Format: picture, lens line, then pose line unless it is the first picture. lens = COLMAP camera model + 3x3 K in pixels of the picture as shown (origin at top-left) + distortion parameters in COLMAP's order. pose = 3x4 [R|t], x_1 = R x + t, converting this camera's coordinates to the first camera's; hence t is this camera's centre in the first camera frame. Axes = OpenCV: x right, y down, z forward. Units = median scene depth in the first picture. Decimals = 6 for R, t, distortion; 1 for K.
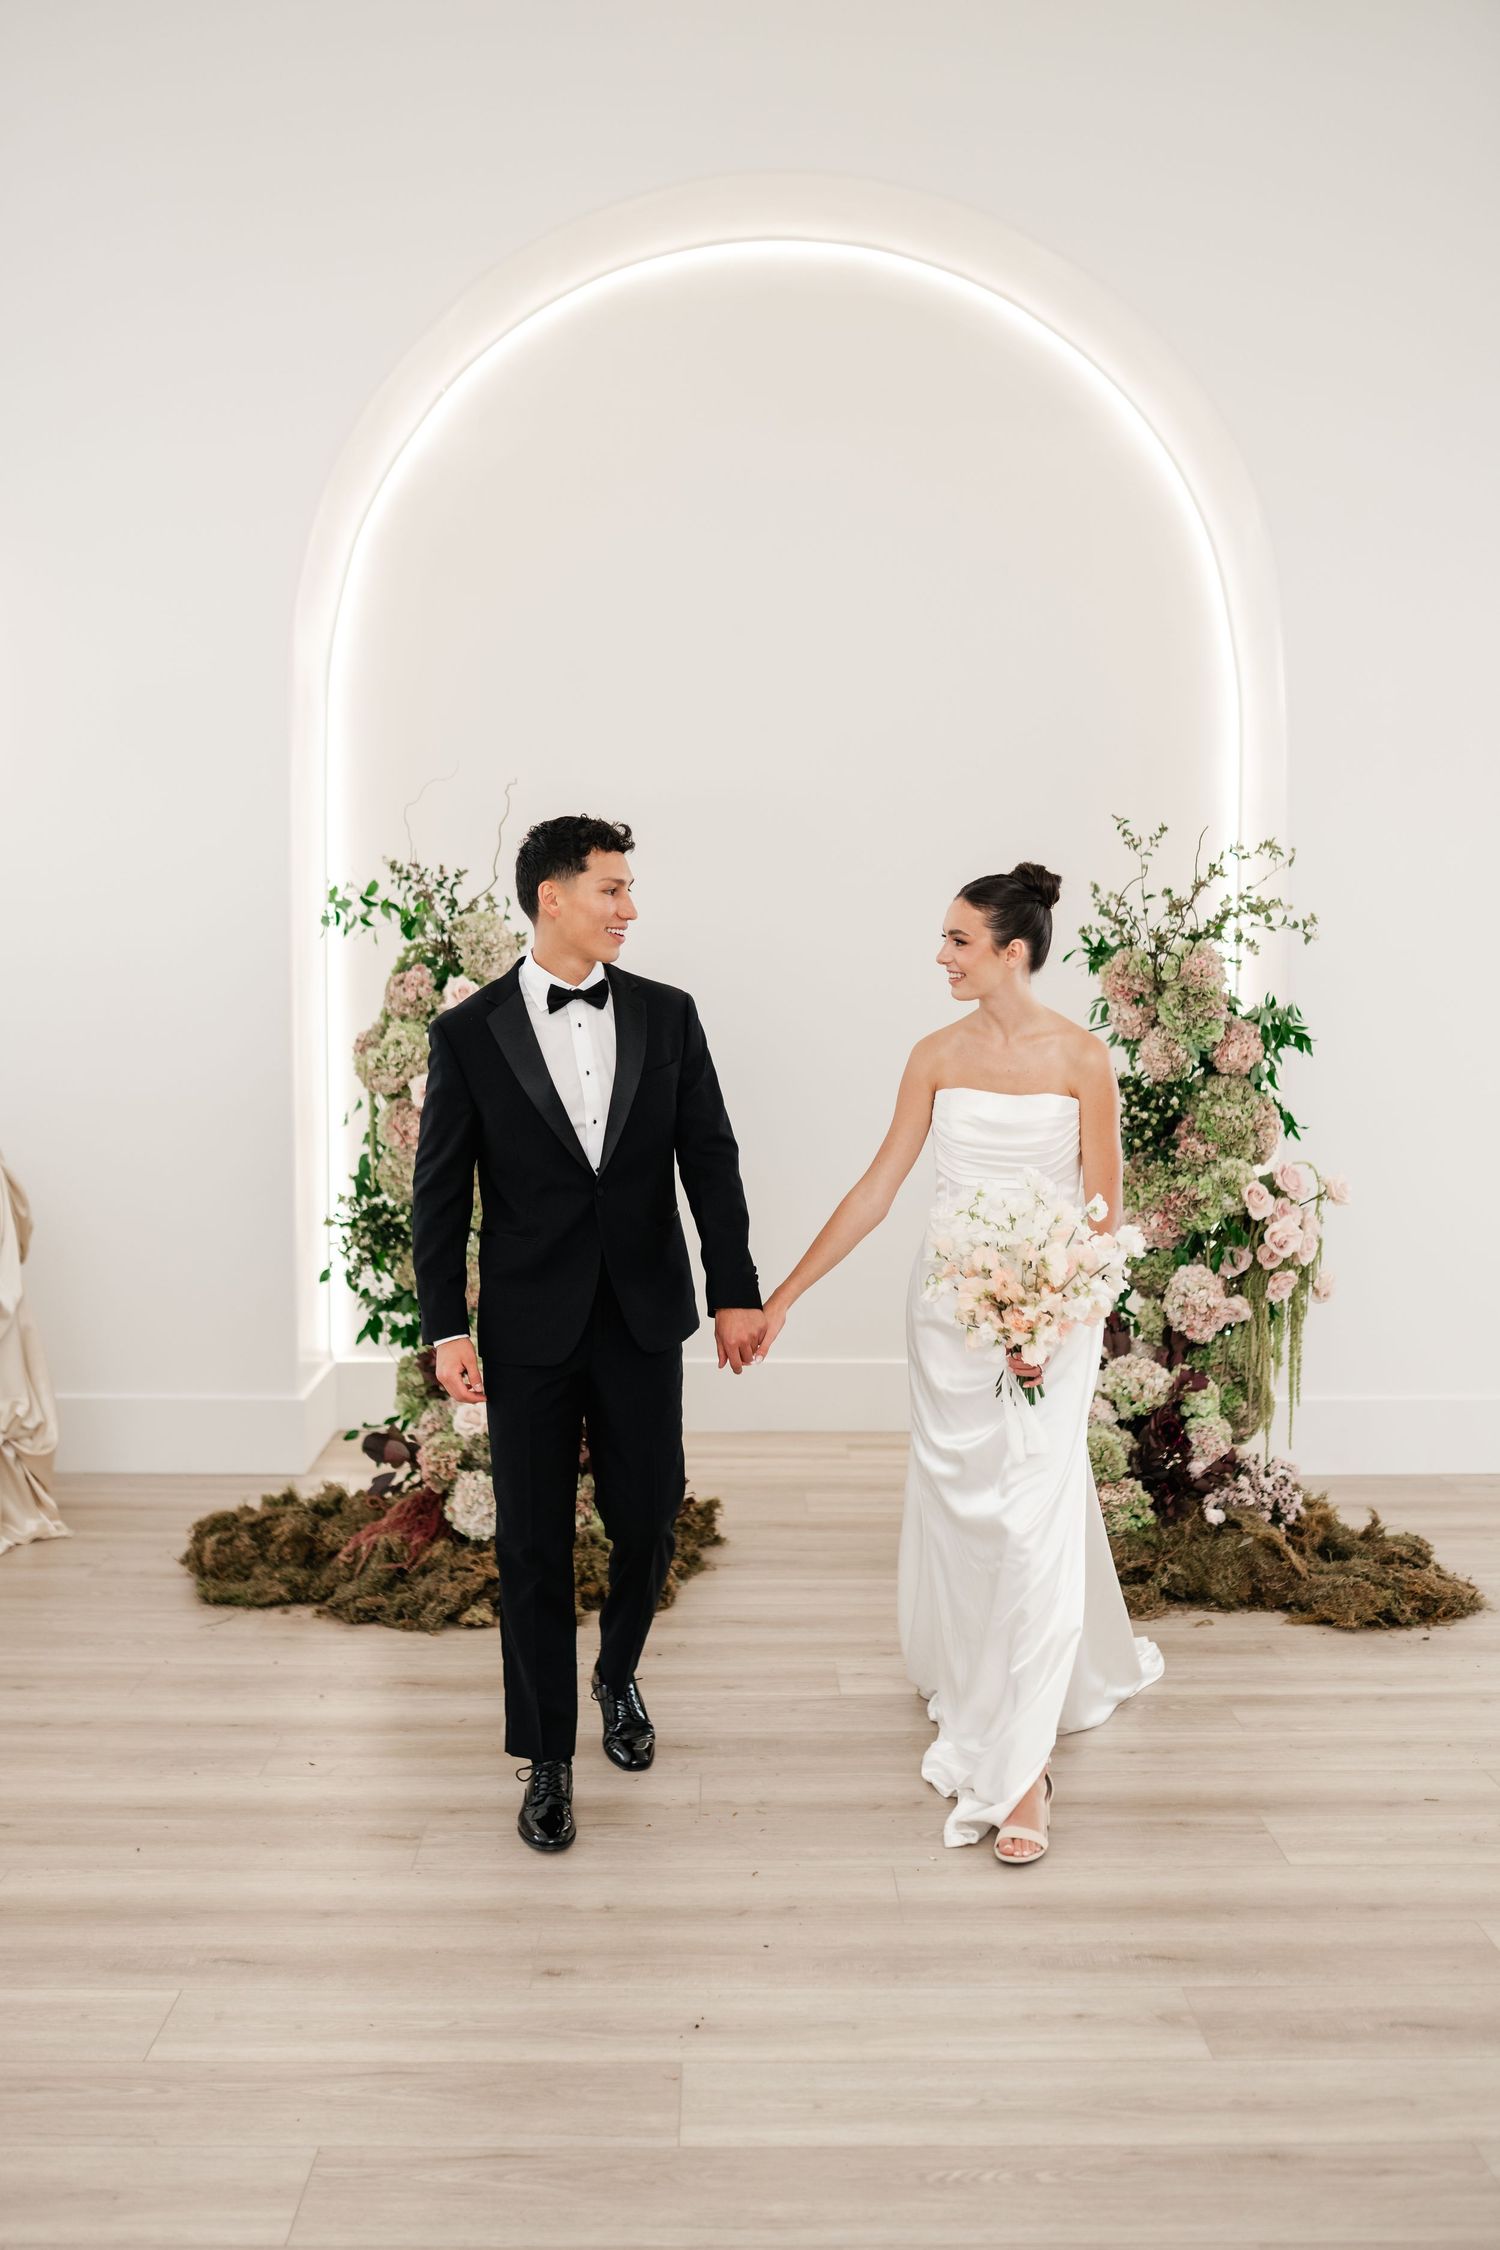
lens RADIAL K [[2114.9, 0, 750.0], [0, 2114.9, 1125.0], [0, 0, 1]] dist [-0.064816, 0.078689]
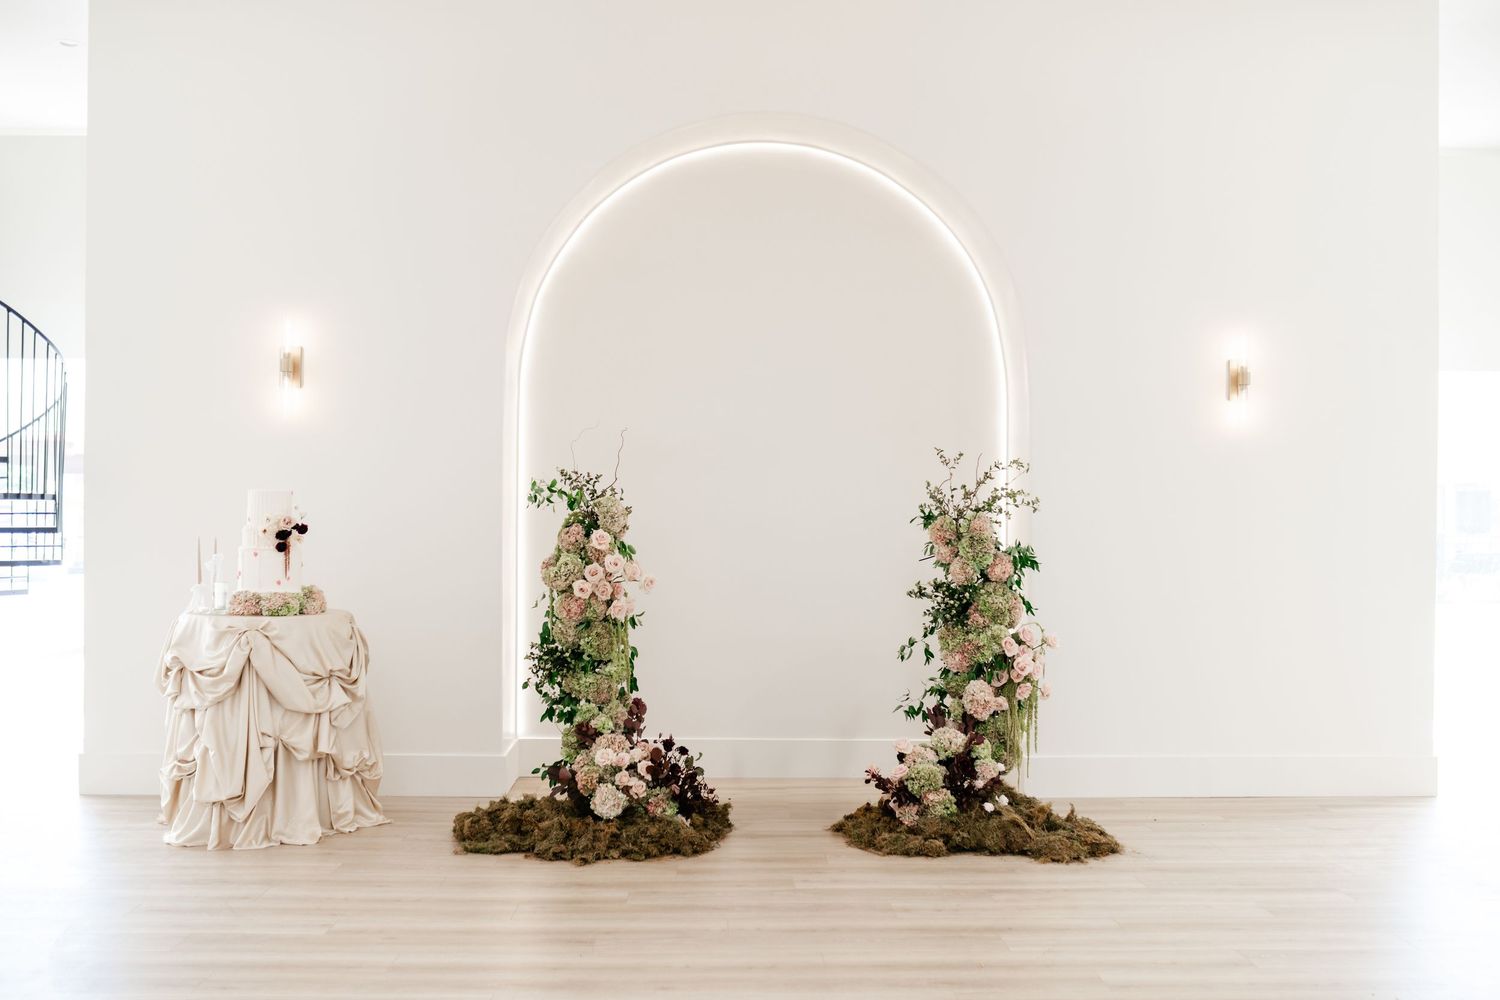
lens RADIAL K [[1457.9, 0, 745.1], [0, 1457.9, 554.0], [0, 0, 1]] dist [-0.070363, 0.002736]
pose [[0.999906, 0.002510, 0.013484, -0.020201], [-0.001741, 0.998385, -0.056786, 0.027271], [-0.013605, 0.056757, 0.998295, -0.329858]]
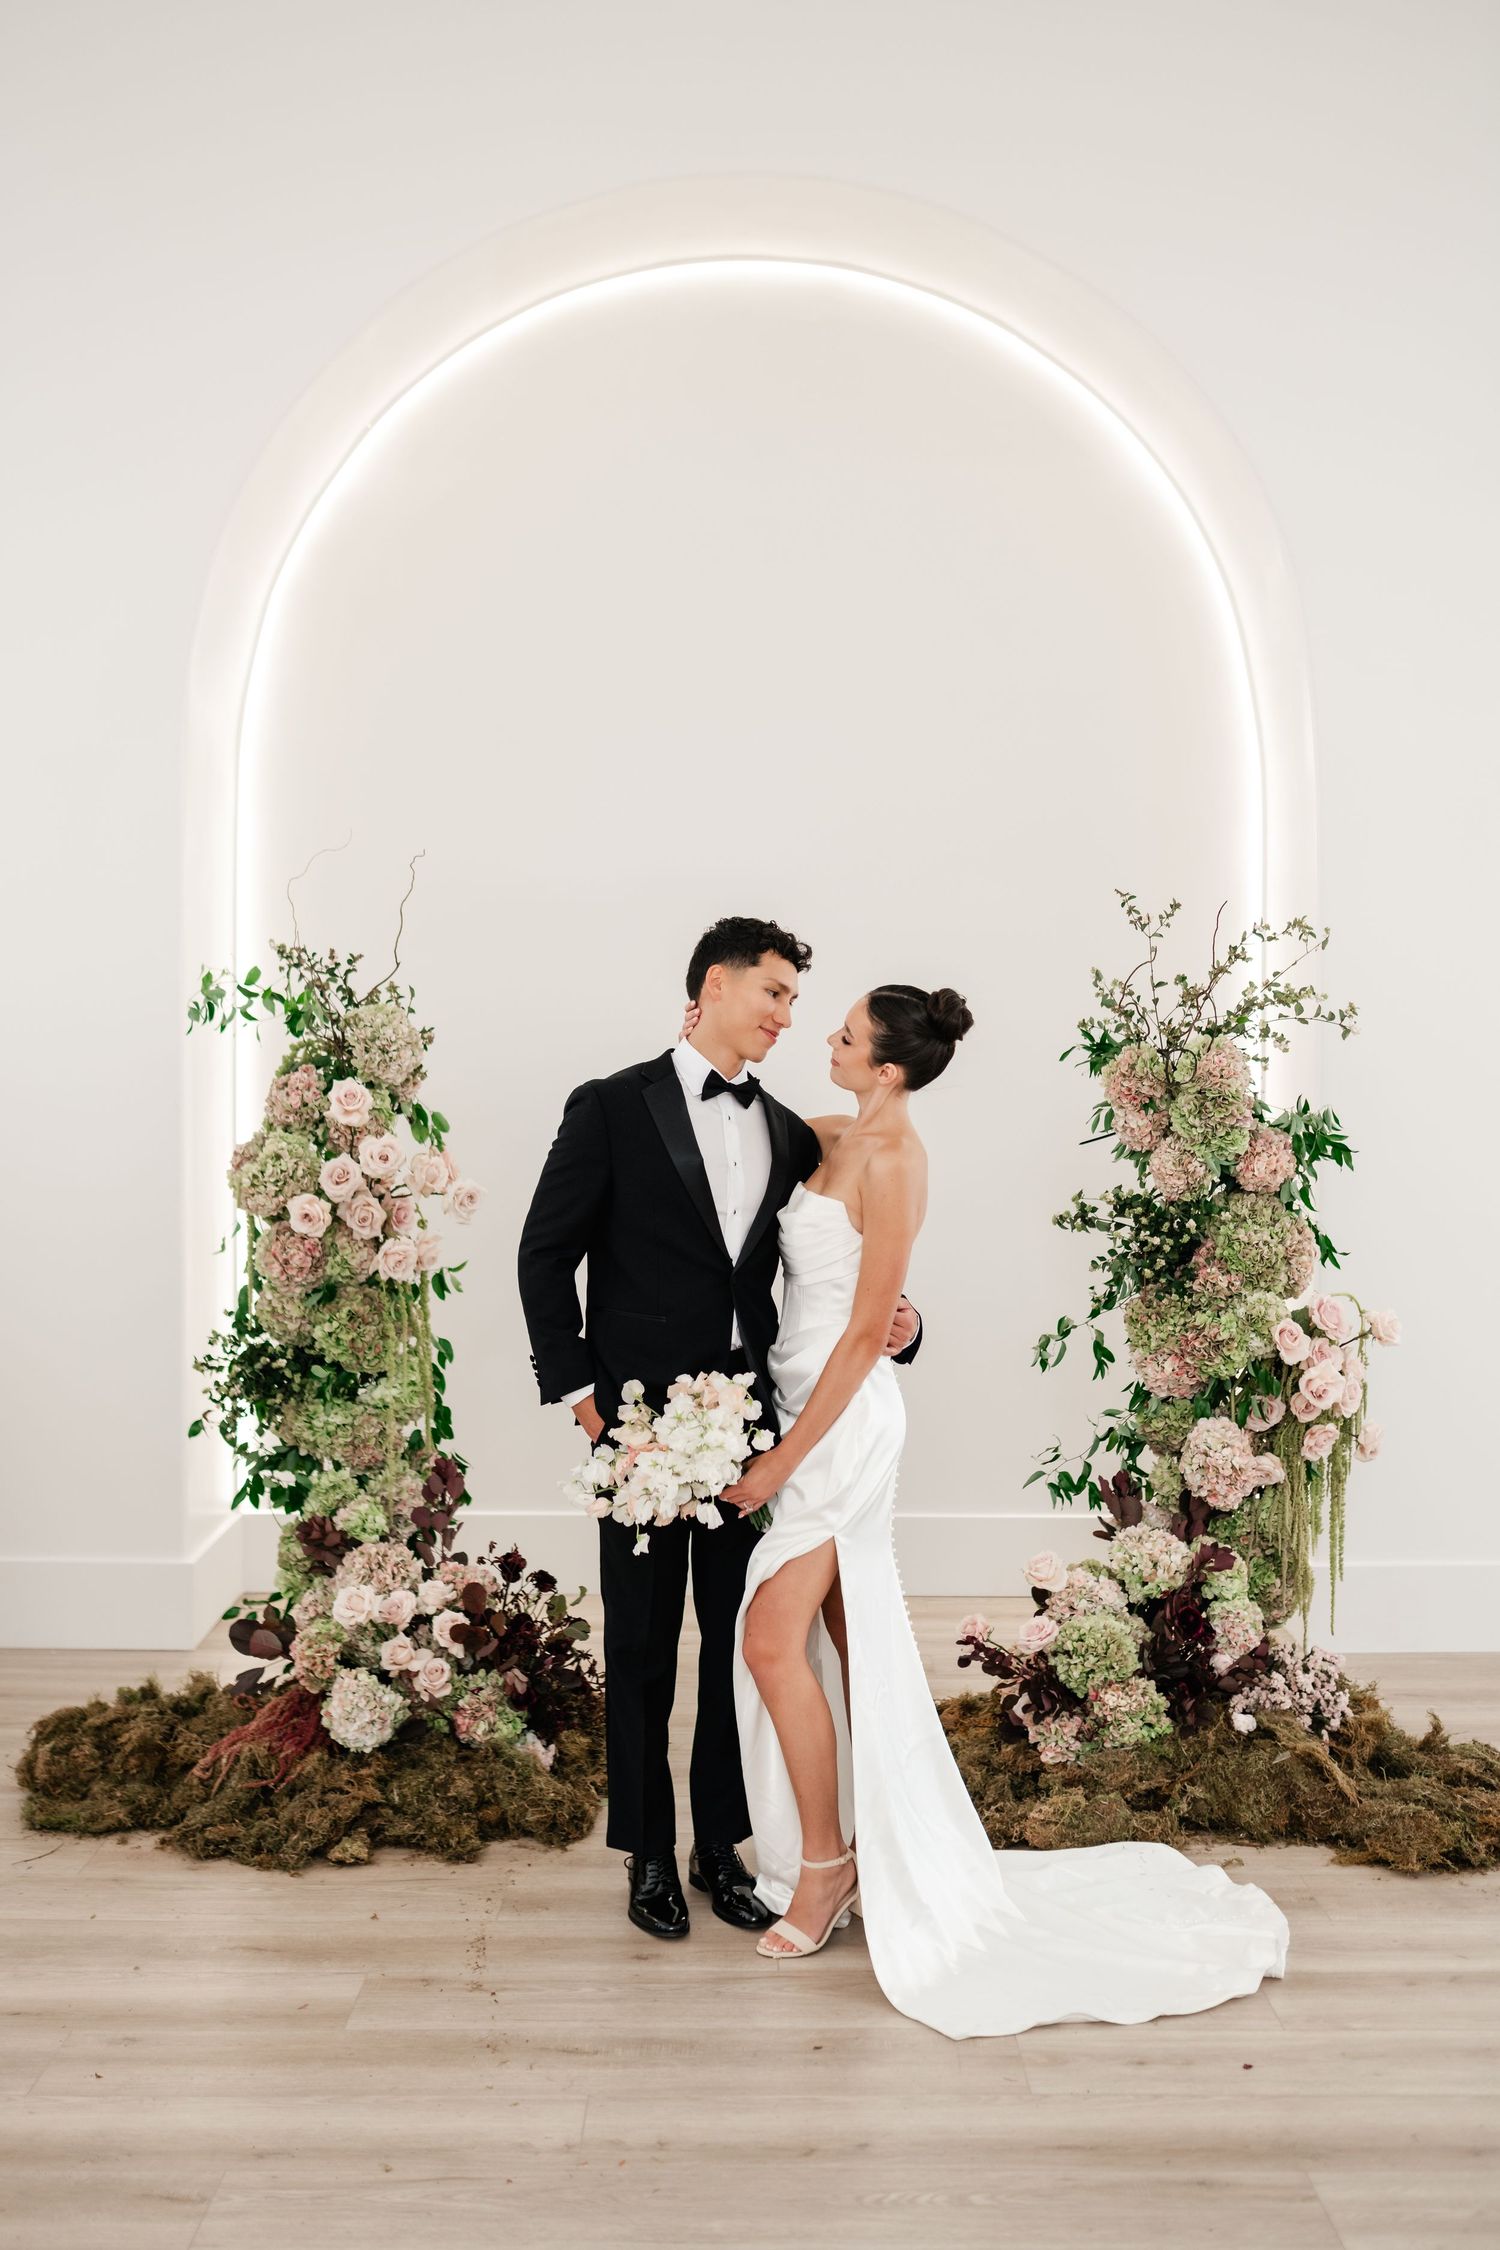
lens RADIAL K [[2019.3, 0, 773.9], [0, 2019.3, 1116.6], [0, 0, 1]] dist [-0.054906, 0.068658]
pose [[0.999938, -0.000948, -0.011139, 0.042178], [0.000397, 0.998783, -0.049319, -0.014546], [0.011172, 0.049312, 0.998721, 0.185356]]
